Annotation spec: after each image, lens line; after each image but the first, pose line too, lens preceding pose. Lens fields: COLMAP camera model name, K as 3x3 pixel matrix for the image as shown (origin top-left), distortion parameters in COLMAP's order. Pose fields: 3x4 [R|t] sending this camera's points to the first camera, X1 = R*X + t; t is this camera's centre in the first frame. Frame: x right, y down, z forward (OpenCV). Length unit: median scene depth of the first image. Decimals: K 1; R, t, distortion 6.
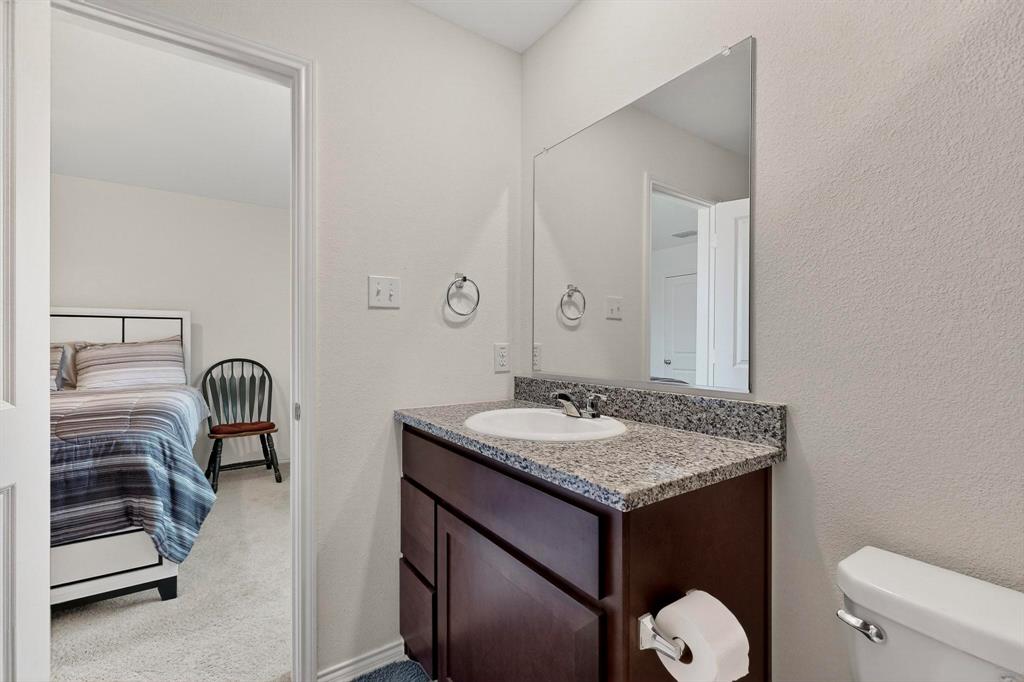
lens RADIAL K [[447.1, 0, 515.4], [0, 447.1, 343.3], [0, 0, 1]] dist [0.000680, 0.000062]
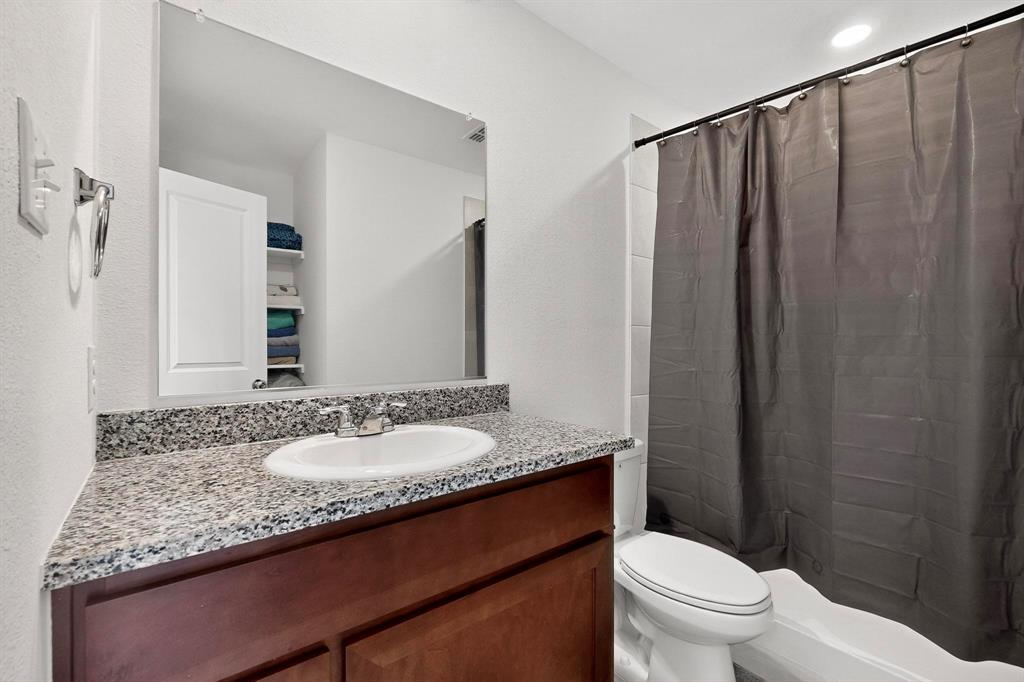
lens RADIAL K [[447.1, 0, 514.9], [0, 447.1, 341.8], [0, 0, 1]] dist [0.000680, 0.000062]
pose [[-0.064191, -0.002665, 0.997934, -0.840041], [0.003576, 0.999989, 0.002900, -0.005773], [-0.997931, 0.003755, -0.064181, 0.970501]]
